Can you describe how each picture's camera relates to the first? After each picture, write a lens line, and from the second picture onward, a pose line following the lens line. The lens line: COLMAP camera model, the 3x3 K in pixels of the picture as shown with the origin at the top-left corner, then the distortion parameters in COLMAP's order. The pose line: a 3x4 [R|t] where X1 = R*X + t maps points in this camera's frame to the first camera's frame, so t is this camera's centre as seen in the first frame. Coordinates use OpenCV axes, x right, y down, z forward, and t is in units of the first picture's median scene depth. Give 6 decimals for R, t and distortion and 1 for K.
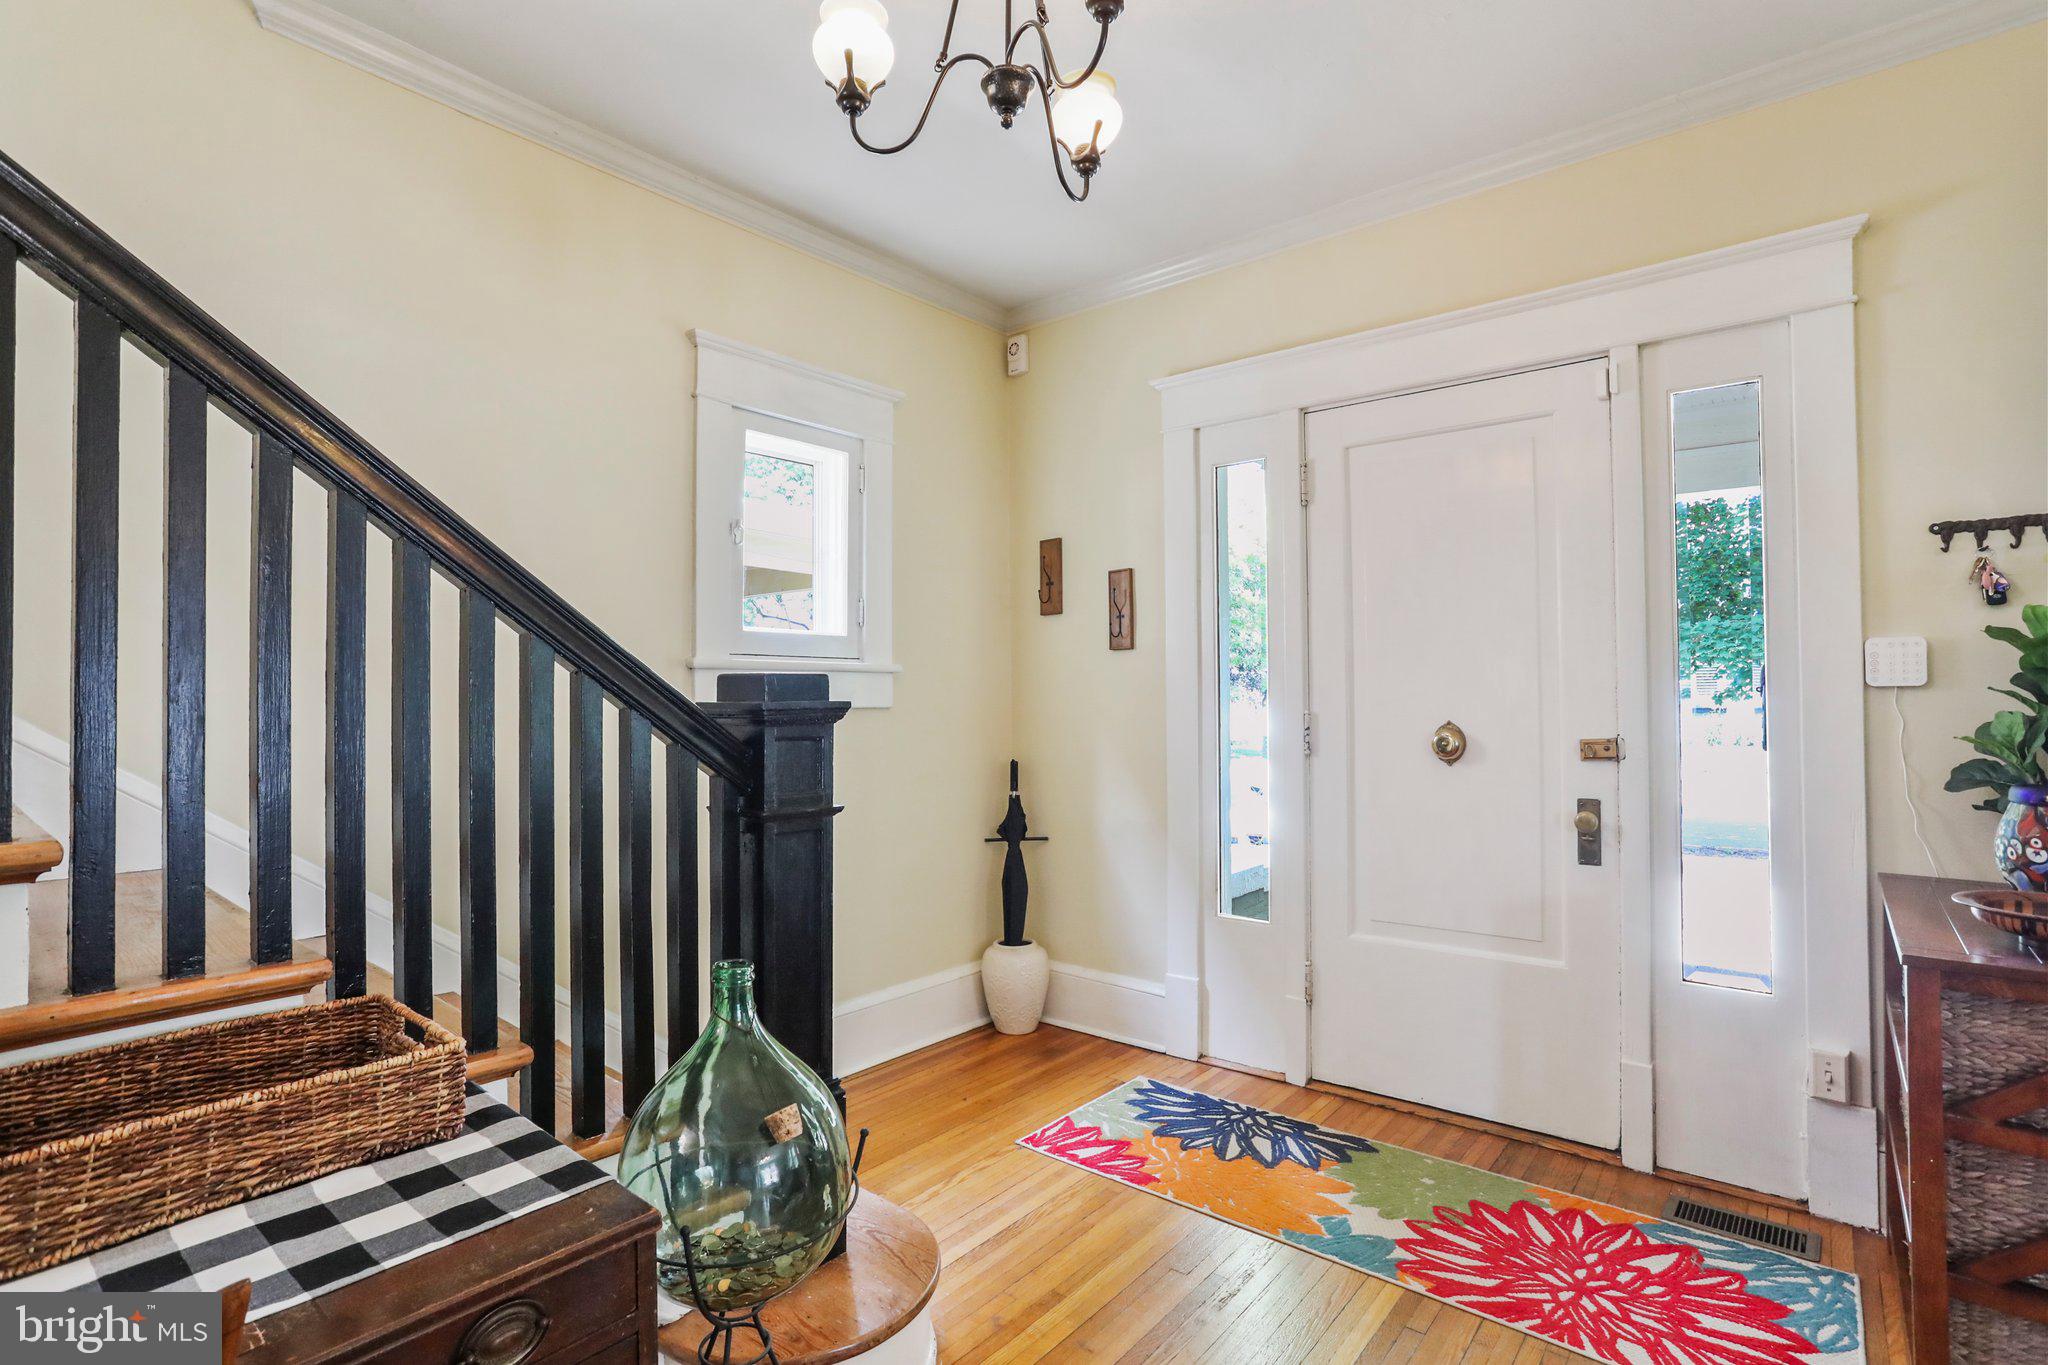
lens RADIAL K [[1001.5, 0, 1004.7], [0, 1001.5, 679.5], [0, 0, 1]] dist [-0.029279, 0.011108]
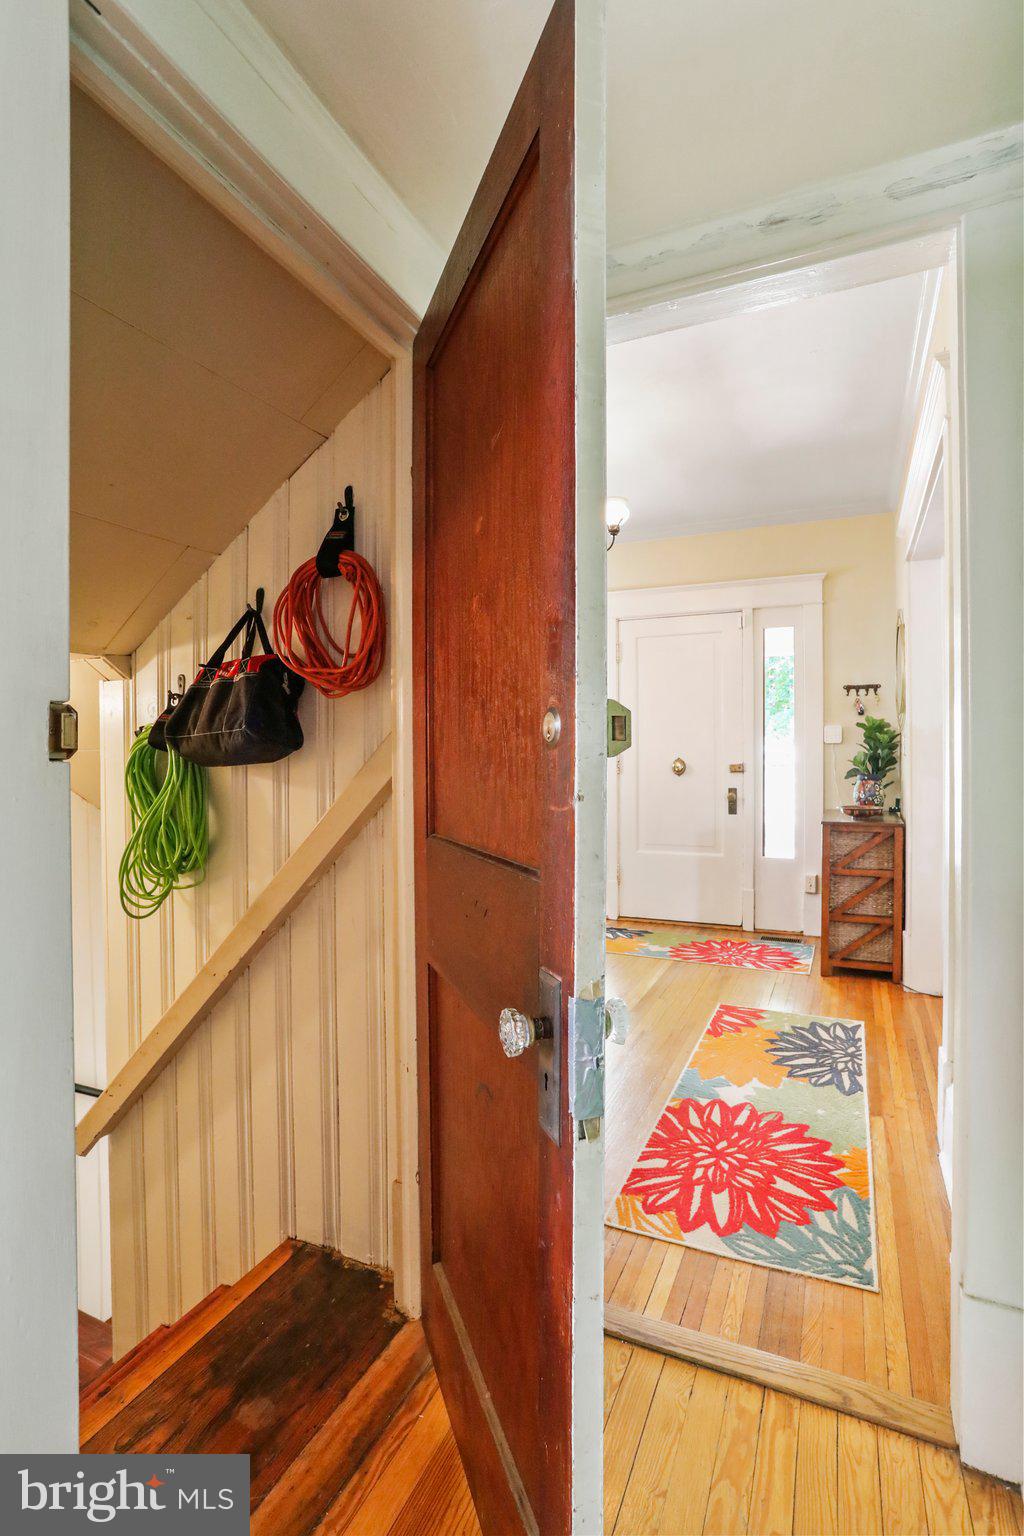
lens RADIAL K [[751.2, 0, 519.5], [0, 751.2, 764.8], [0, 0, 1]] dist [-0.029279, 0.011108]
pose [[0.962491, -0.000527, 0.271313, -0.477343], [-0.007154, 0.999601, 0.027319, 0.015408], [-0.271220, -0.028235, 0.962103, -0.727227]]
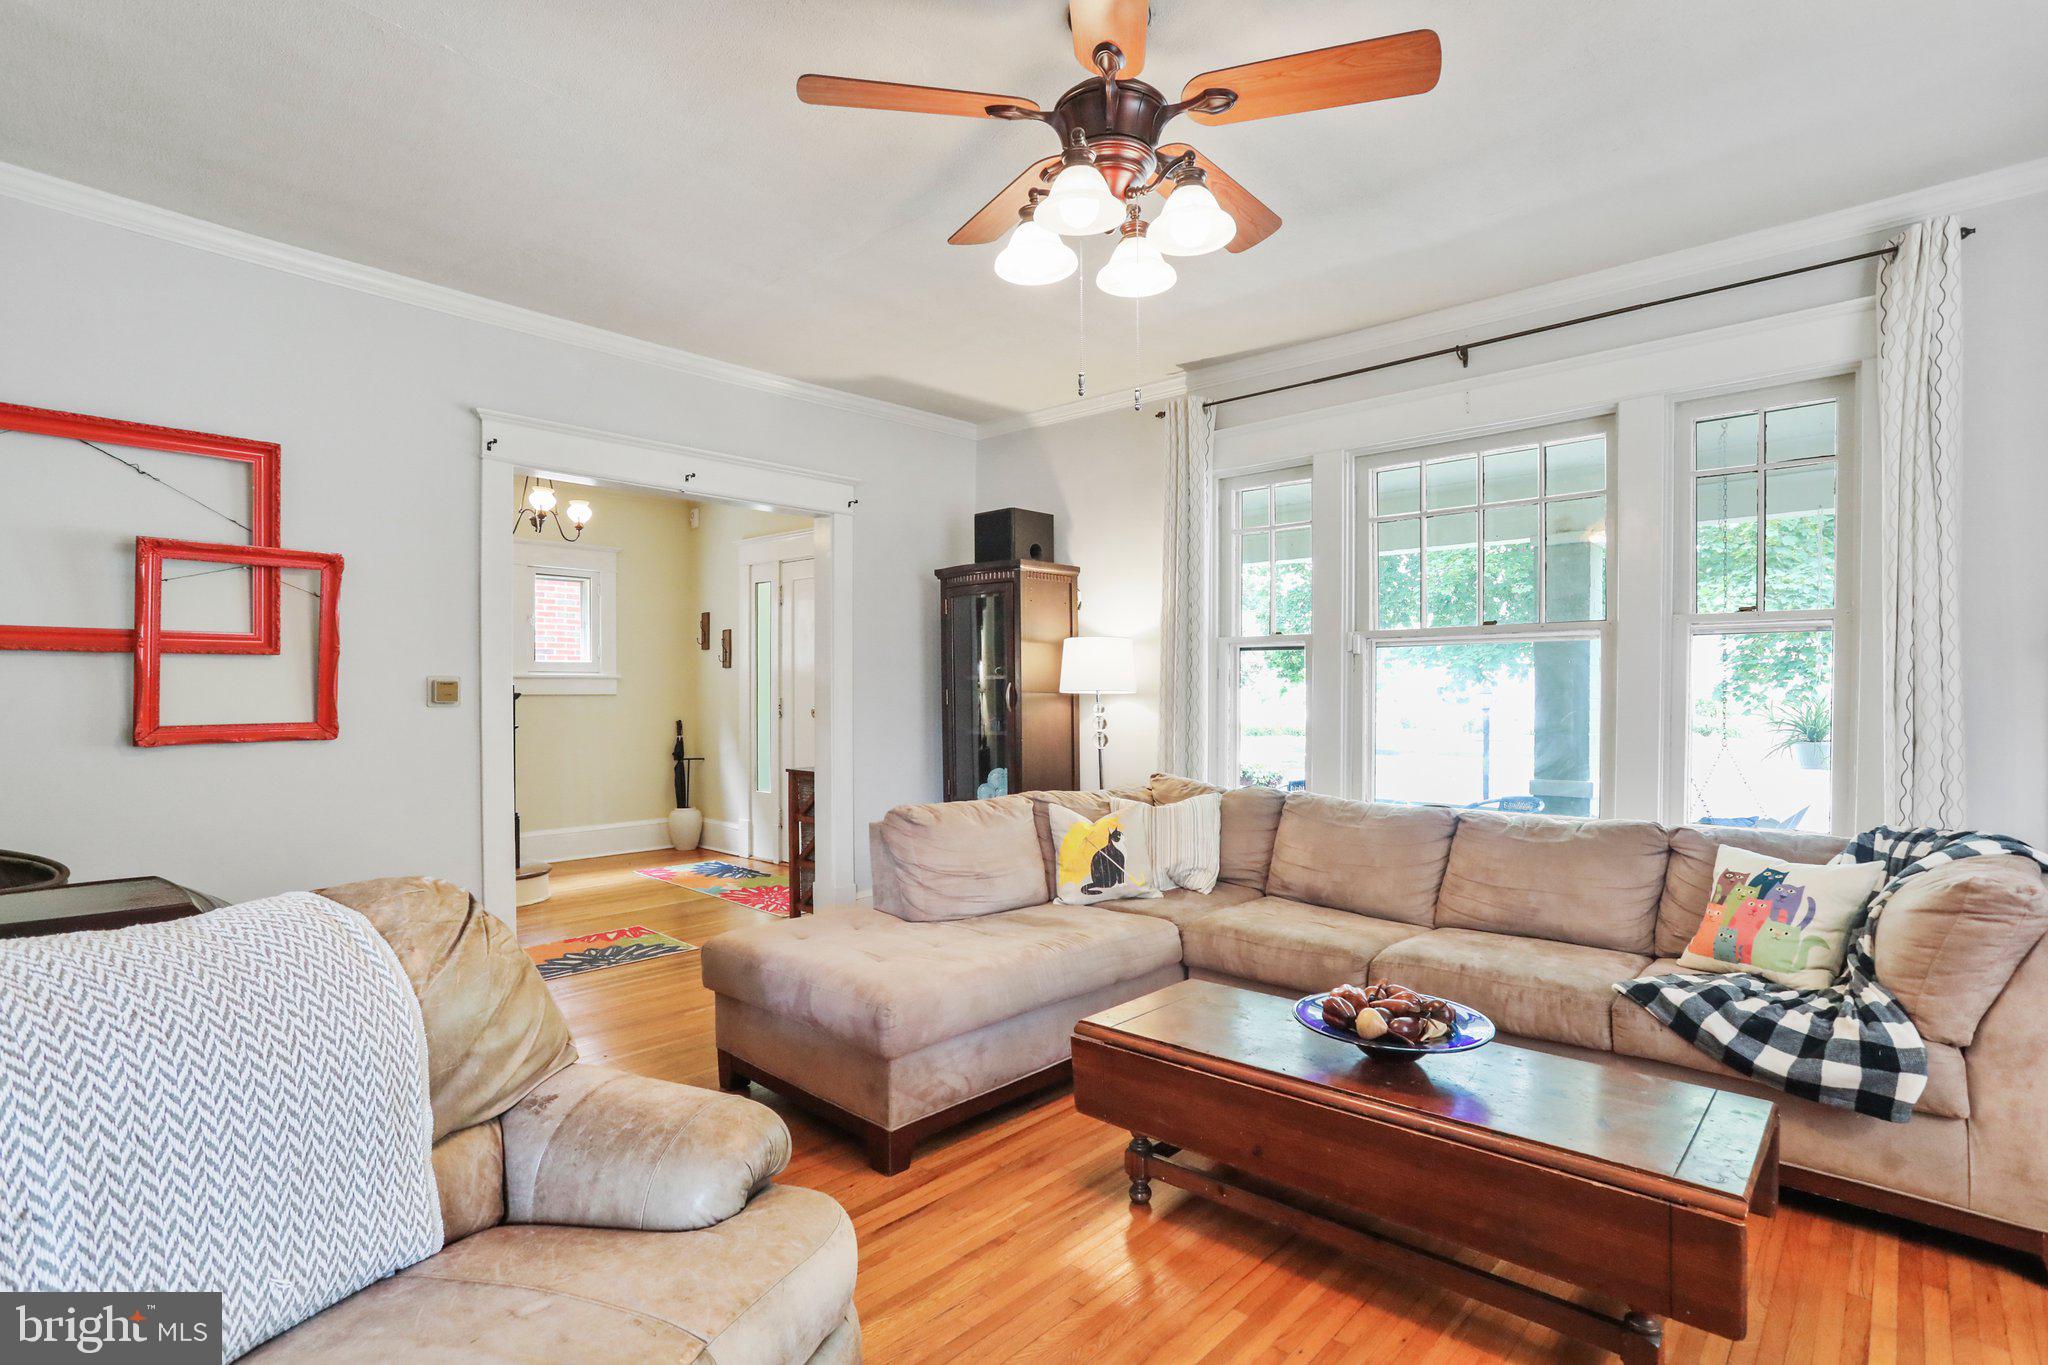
lens RADIAL K [[1001.5, 0, 1015.7], [0, 1001.5, 697.6], [0, 0, 1]] dist [-0.029279, 0.011108]
pose [[0.997440, 0.007472, -0.071117, 1.307398], [-0.004943, 0.999351, 0.035669, -0.068276], [0.071337, -0.035226, 0.996830, -1.573211]]
